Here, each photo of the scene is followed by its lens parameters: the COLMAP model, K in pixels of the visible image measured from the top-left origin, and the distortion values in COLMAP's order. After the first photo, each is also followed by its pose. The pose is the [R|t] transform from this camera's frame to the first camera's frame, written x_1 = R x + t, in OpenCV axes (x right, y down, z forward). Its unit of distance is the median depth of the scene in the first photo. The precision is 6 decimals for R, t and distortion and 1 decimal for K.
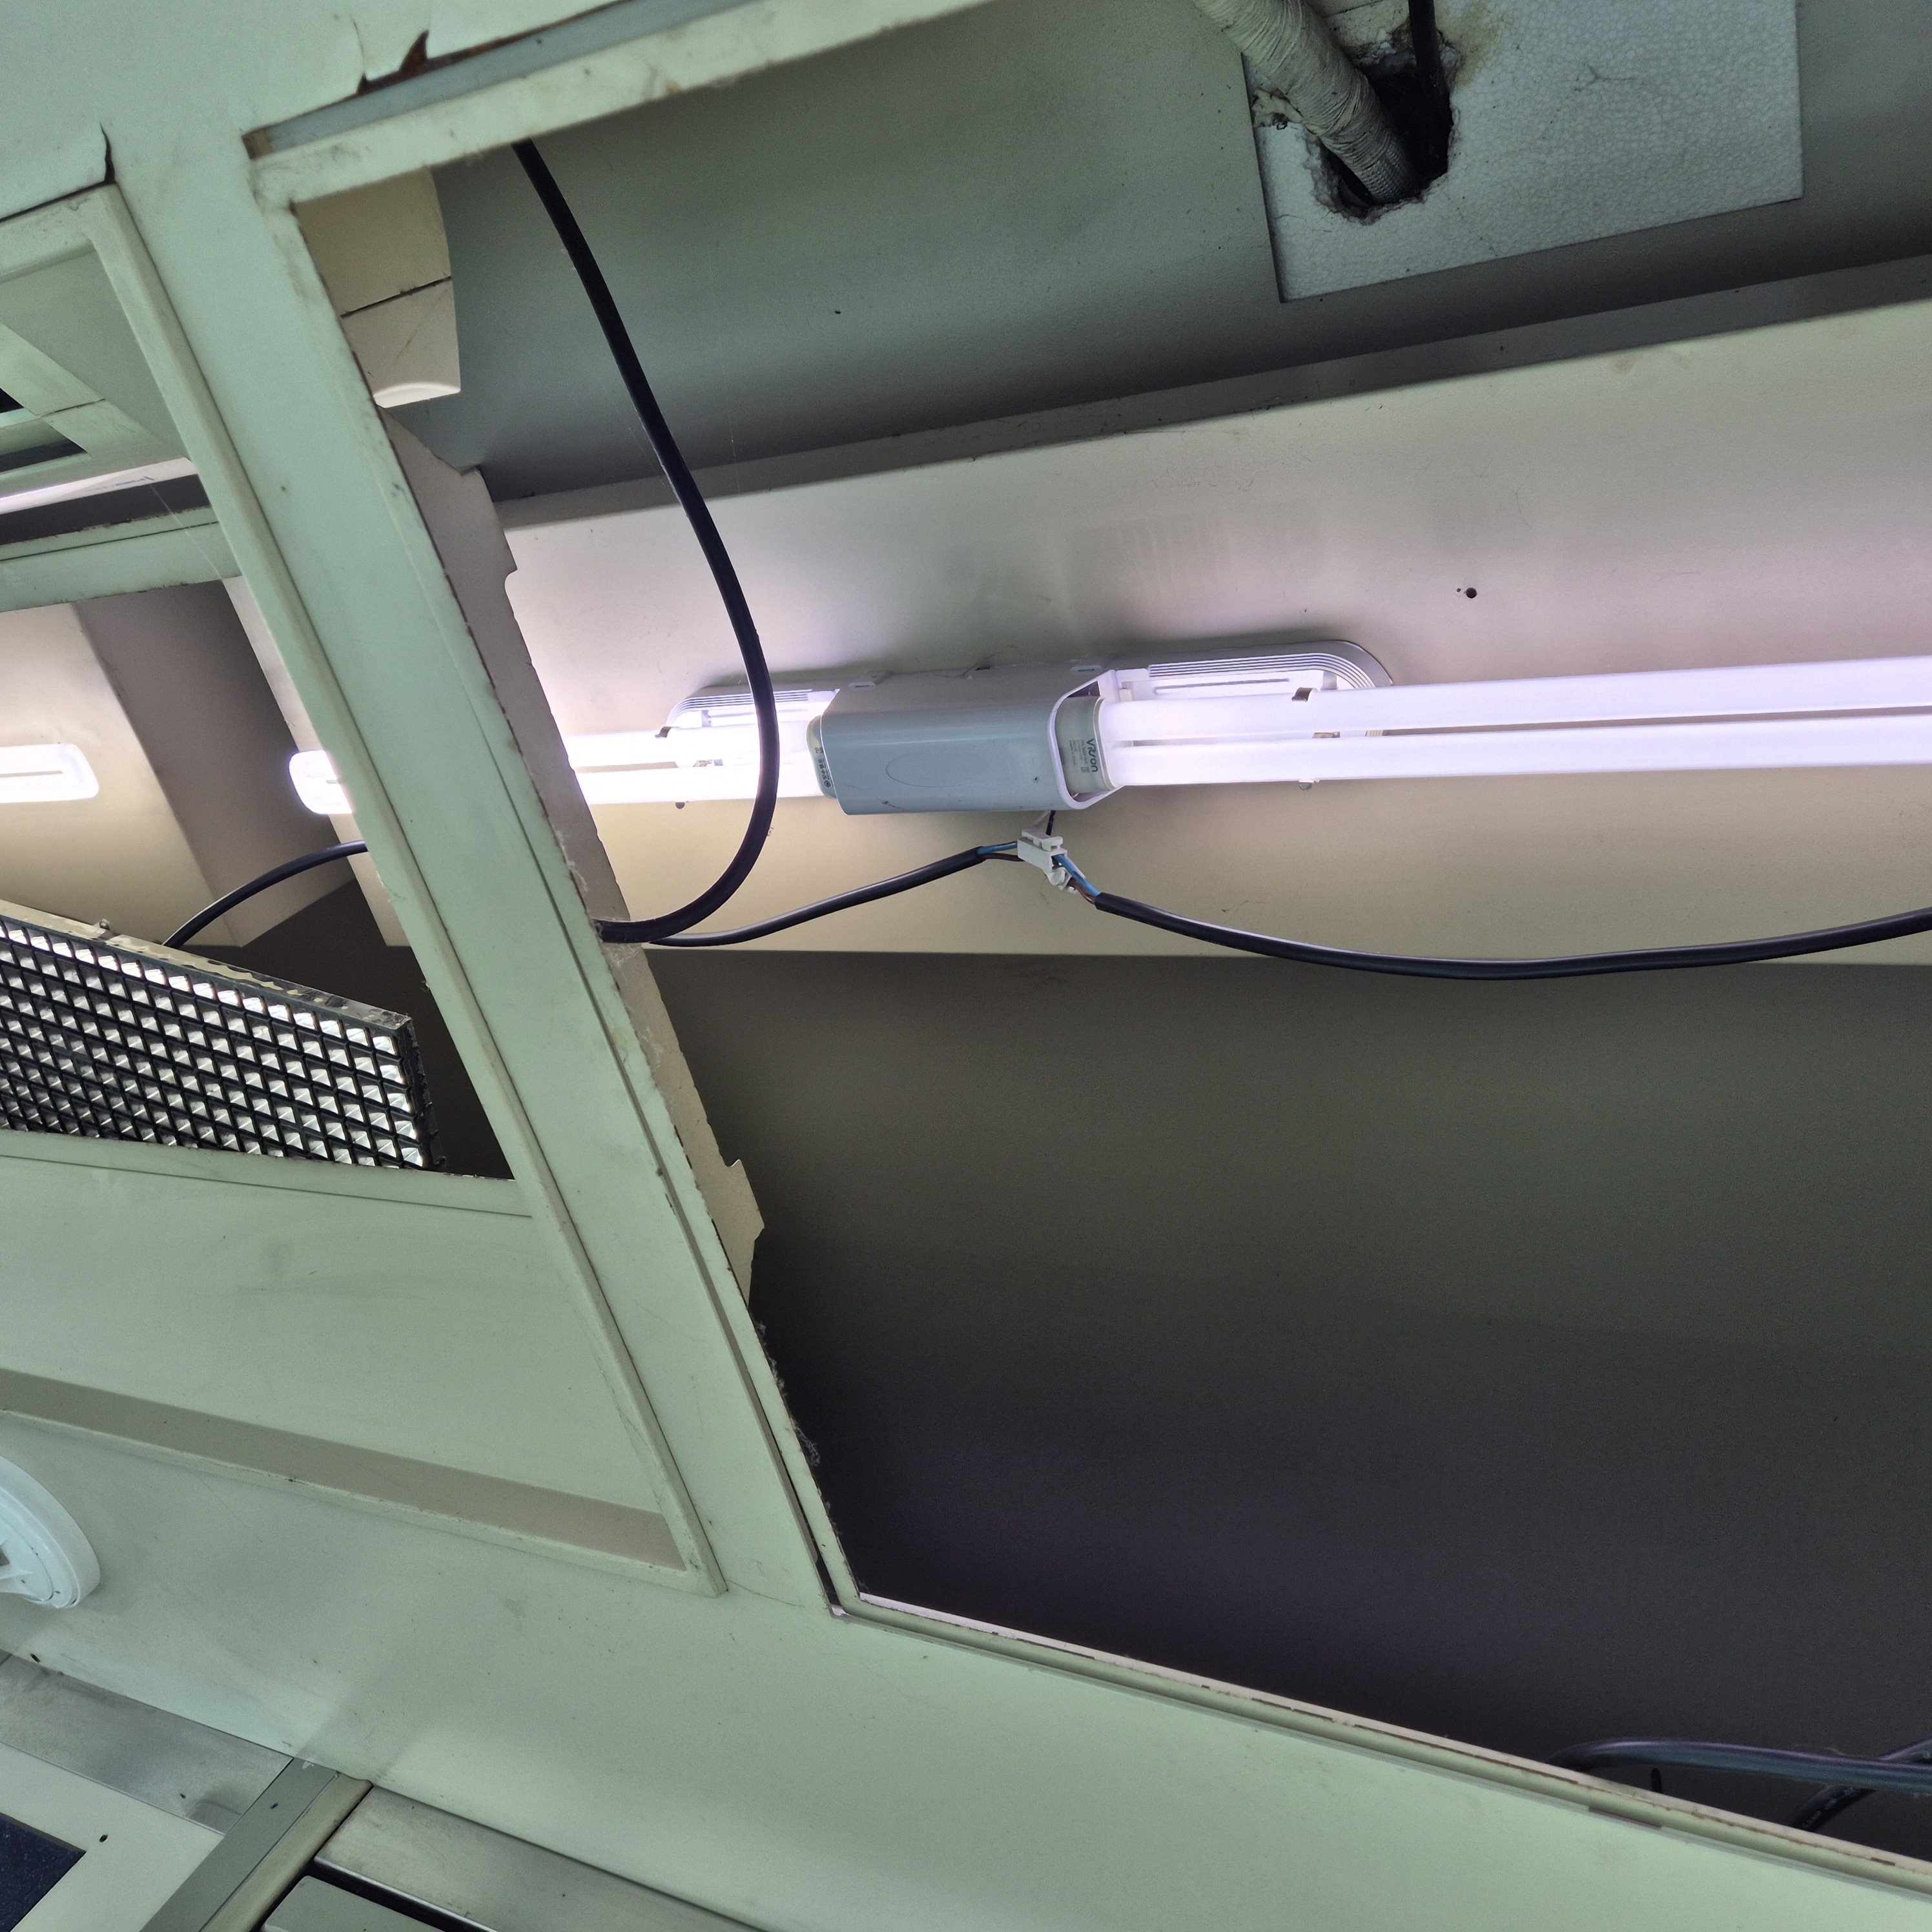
lens RADIAL K [[1741.4, 0, 966.0], [0, 1741.4, 966.0], [0, 0, 1]] dist [0.088779, -0.063562]
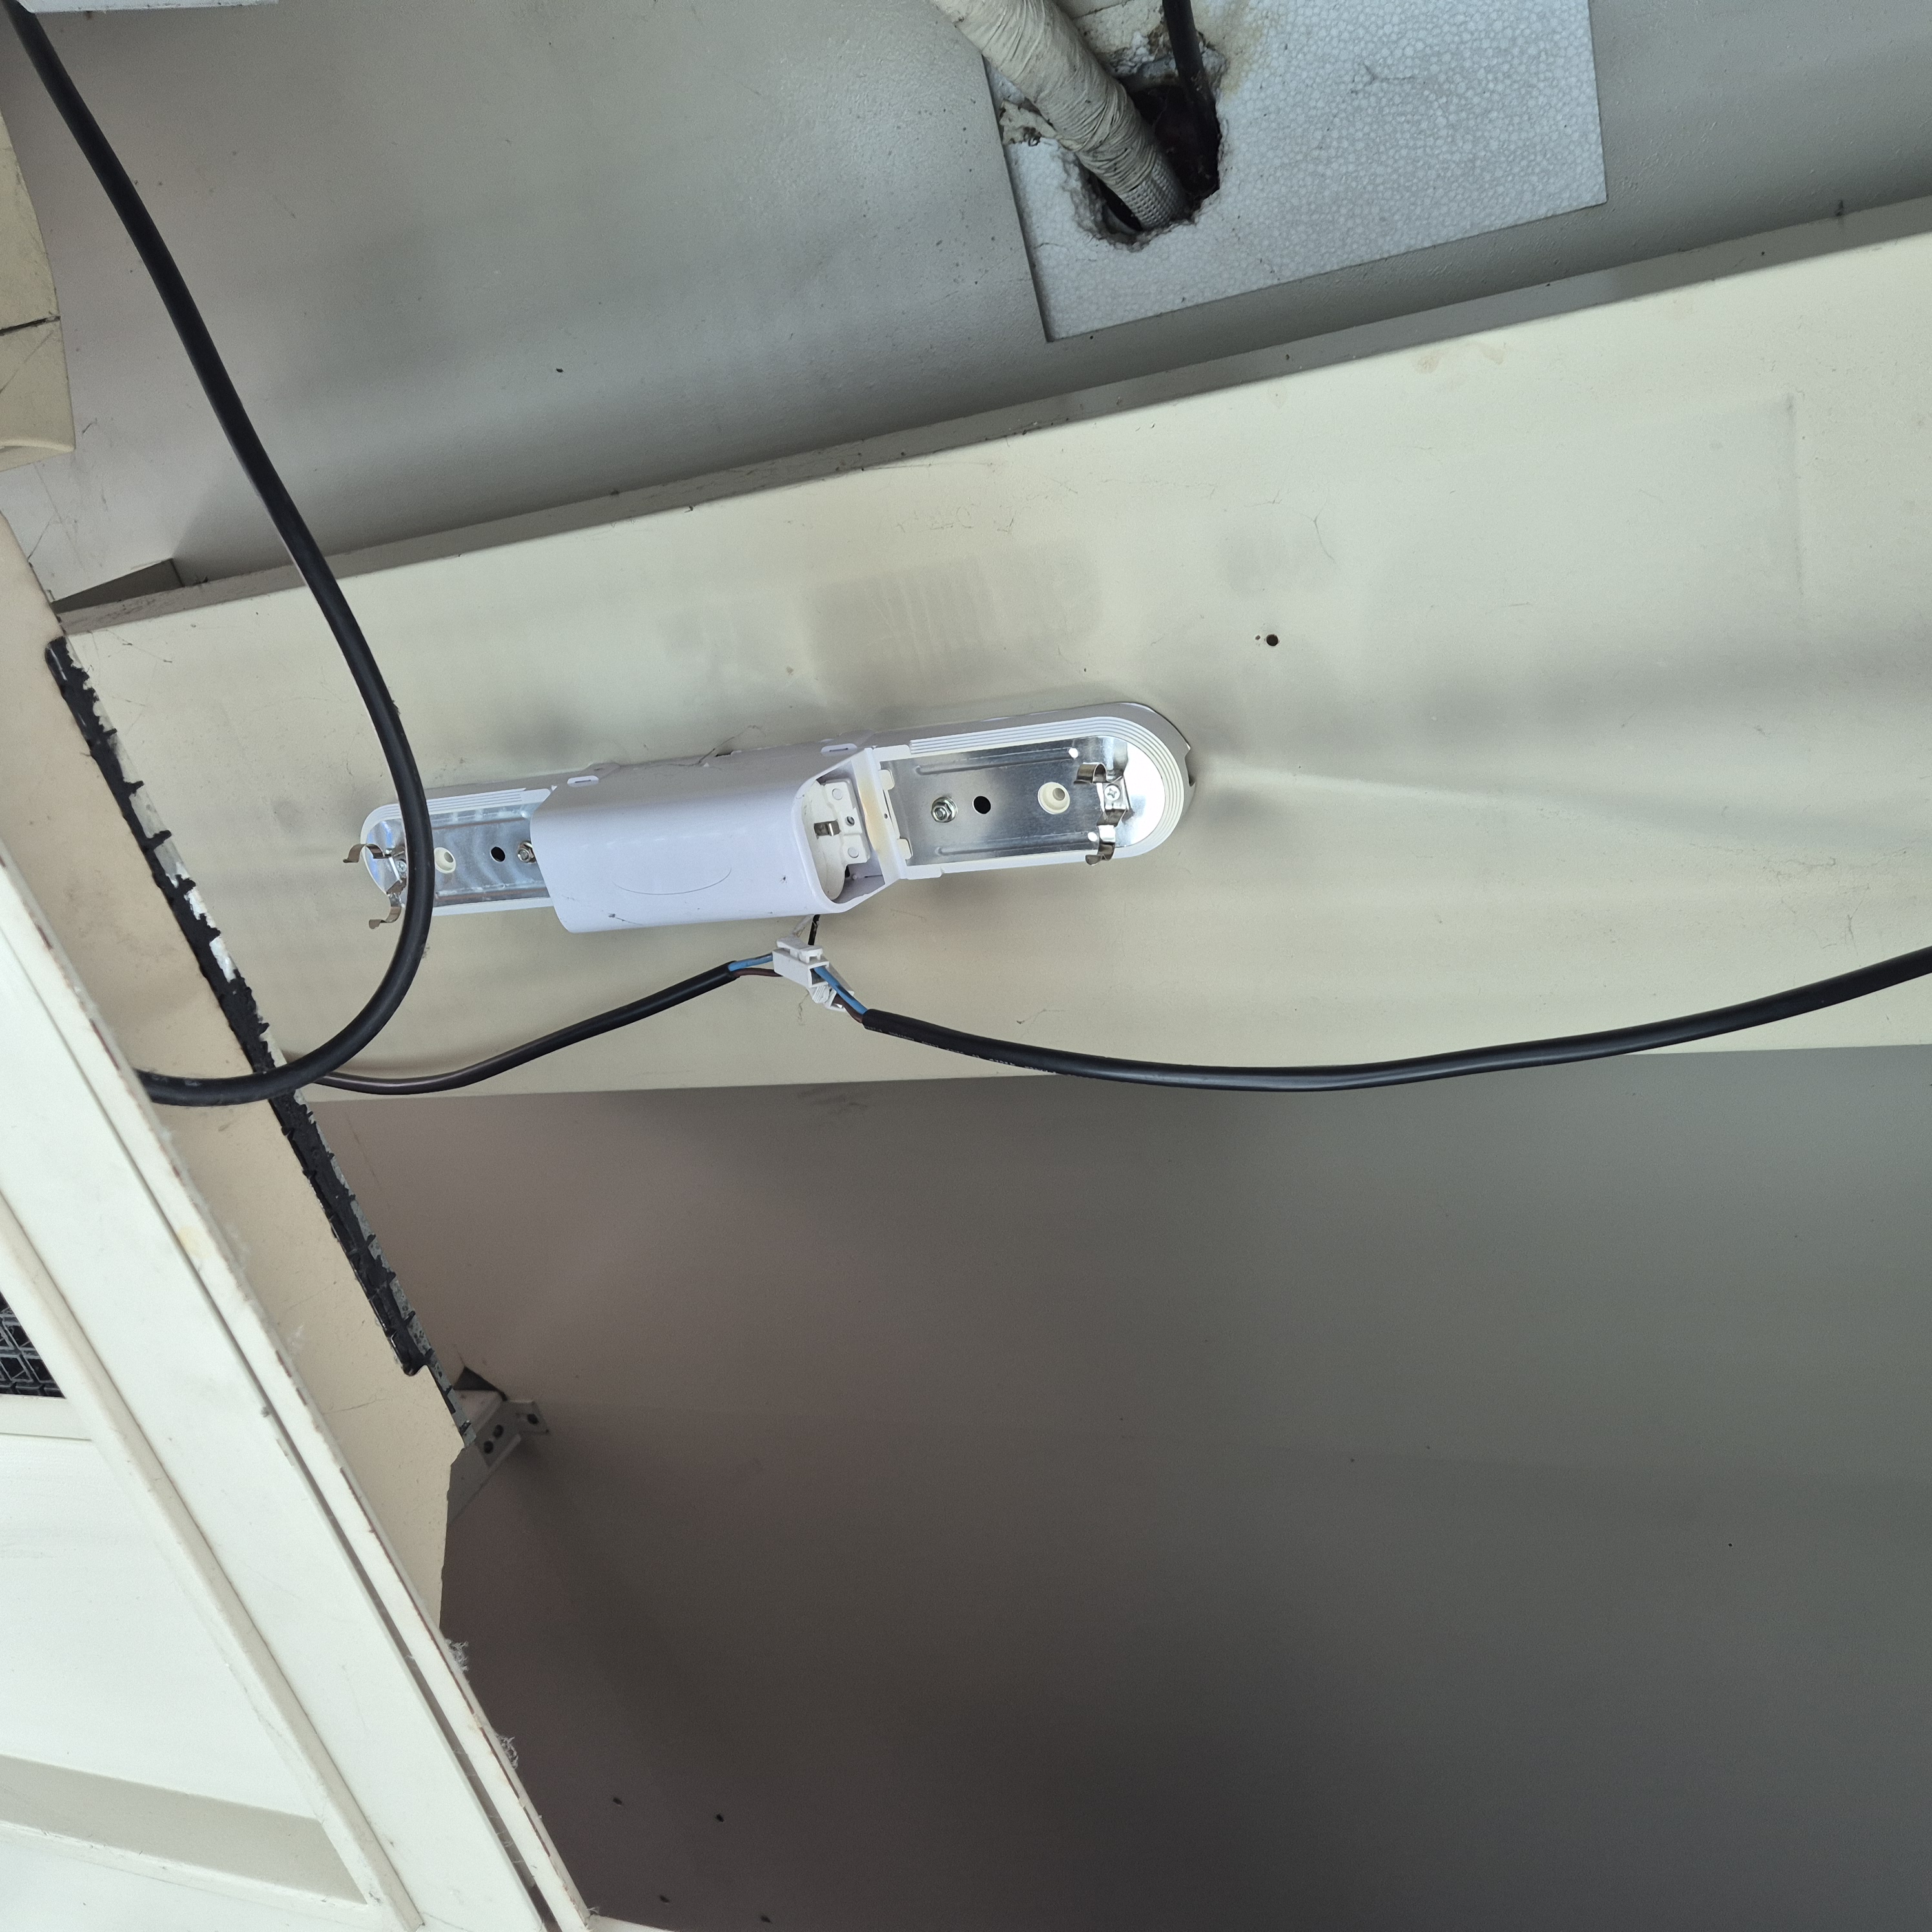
lens RADIAL K [[1711.2, 0, 966.0], [0, 1711.2, 966.0], [0, 0, 1]] dist [0.049312, 0.000972]
pose [[0.995622, -0.043865, 0.082537, 0.056880], [0.049001, 0.996919, -0.061256, -0.010268], [-0.079596, 0.065033, 0.994704, 0.173534]]
